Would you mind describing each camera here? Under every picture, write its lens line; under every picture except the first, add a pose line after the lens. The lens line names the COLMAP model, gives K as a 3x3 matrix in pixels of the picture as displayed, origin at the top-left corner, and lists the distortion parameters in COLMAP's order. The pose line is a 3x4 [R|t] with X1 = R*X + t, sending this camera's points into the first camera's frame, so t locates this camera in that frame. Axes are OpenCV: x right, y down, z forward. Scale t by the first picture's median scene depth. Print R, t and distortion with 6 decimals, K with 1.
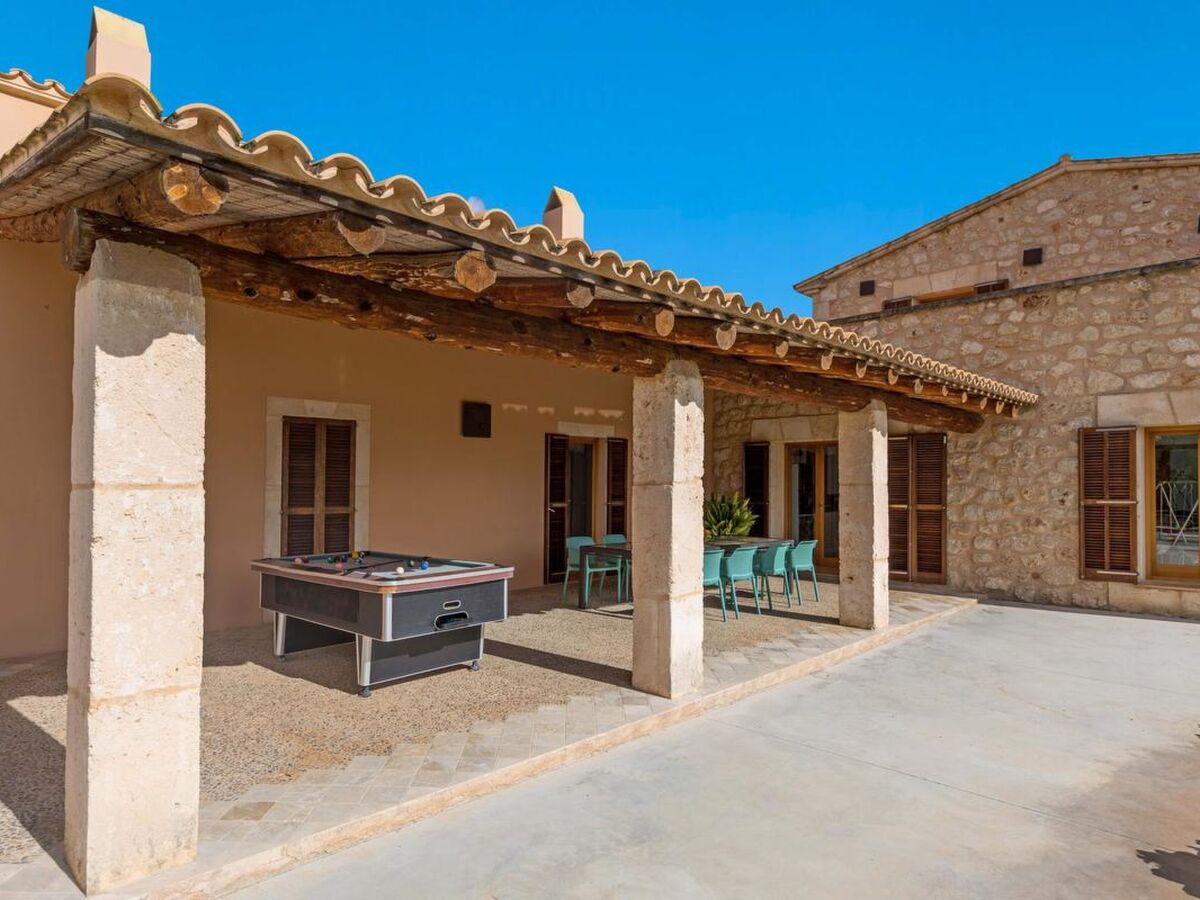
lens RADIAL K [[692.4, 0, 597.8], [0, 692.4, 479.8], [0, 0, 1]] dist [0.002873, 0.000944]
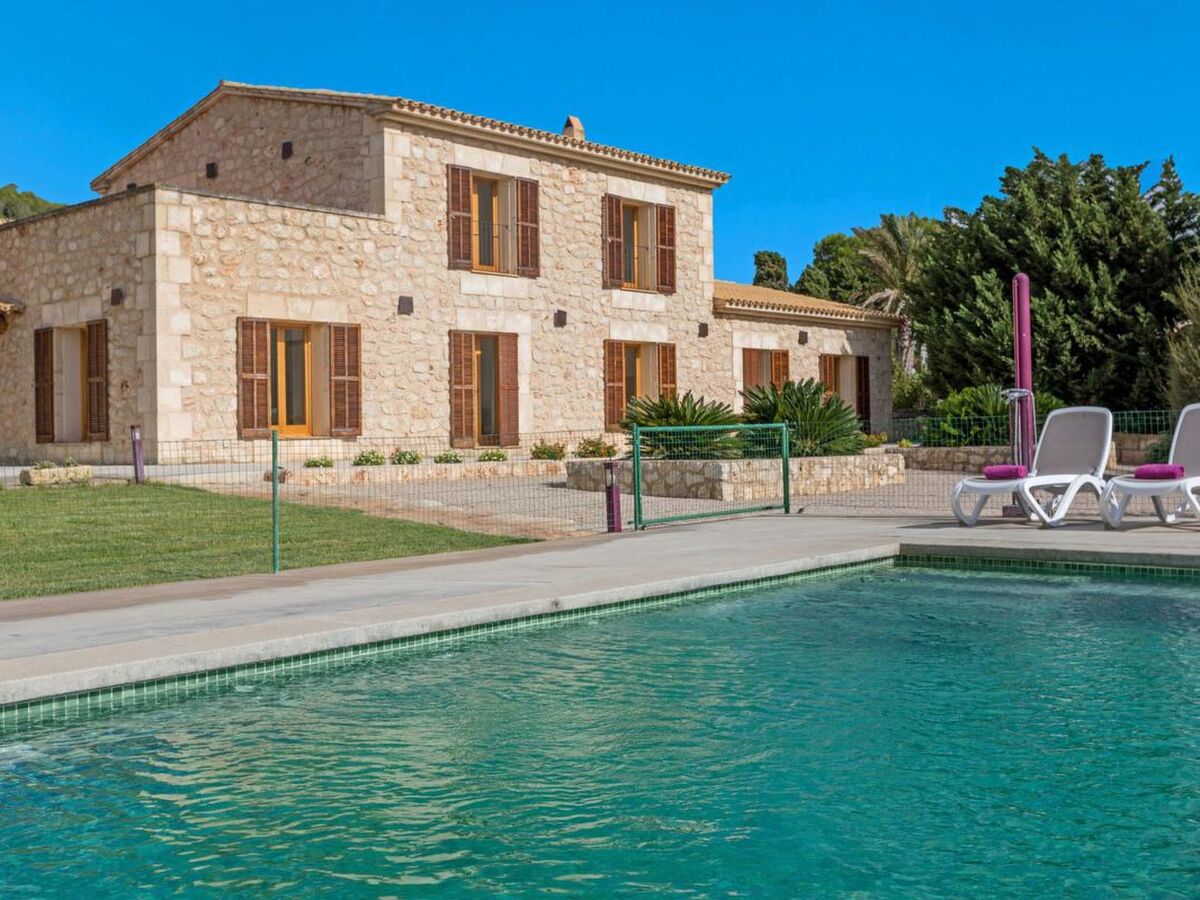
lens RADIAL K [[1238.4, 0, 600.0], [0, 1238.4, 450.0], [0, 0, 1]] dist [0.007191, 0.009800]
pose [[0.998473, -0.021566, 0.050862, 1.544975], [0.020526, 0.999571, 0.020889, 0.119582], [-0.051291, -0.019813, 0.998487, -1.336930]]
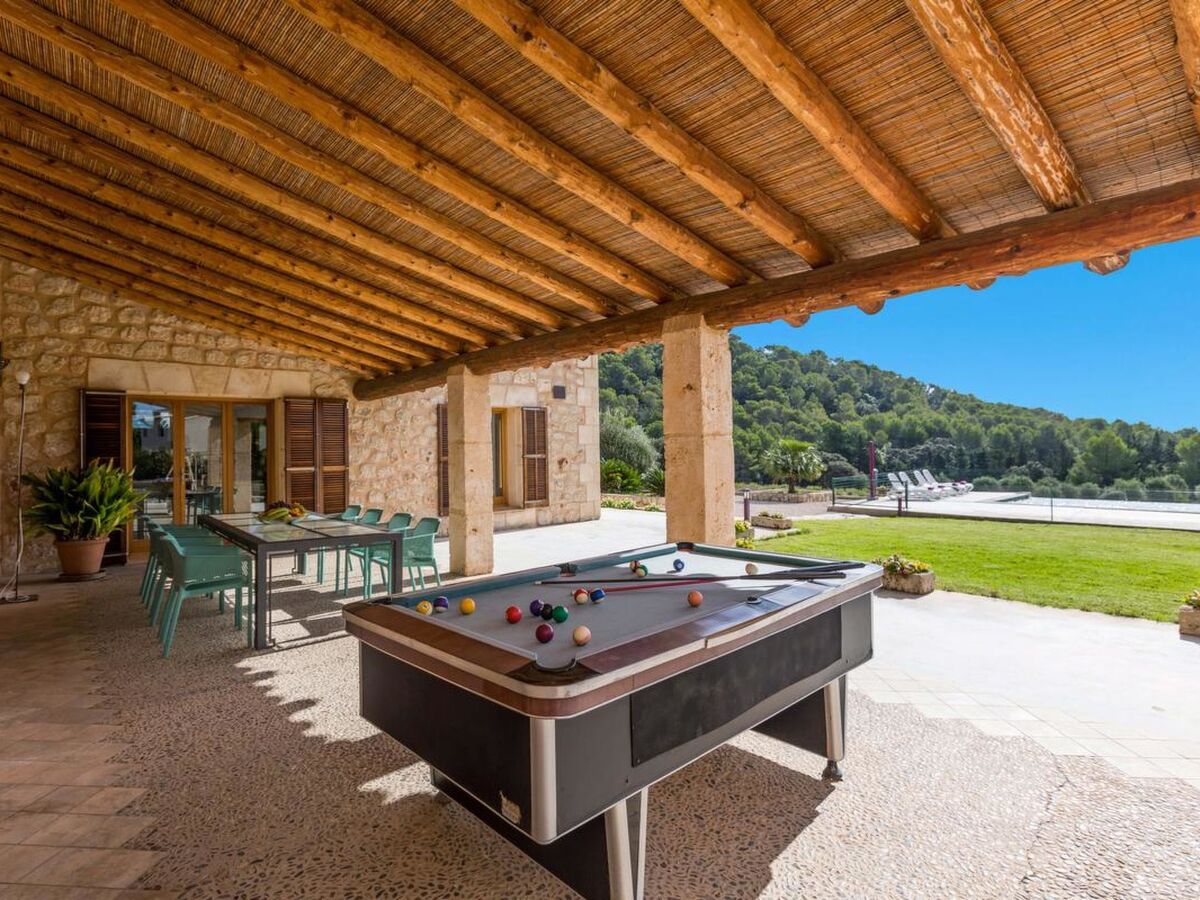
lens RADIAL K [[620.3, 0, 565.8], [0, 620.3, 446.3], [0, 0, 1]] dist [-0.001306, 0.000019]
pose [[0.126695, 0.002310, 0.991939, -0.436574], [0.007773, 0.999964, -0.003322, 0.012675], [-0.991911, 0.008131, 0.126672, 0.565639]]
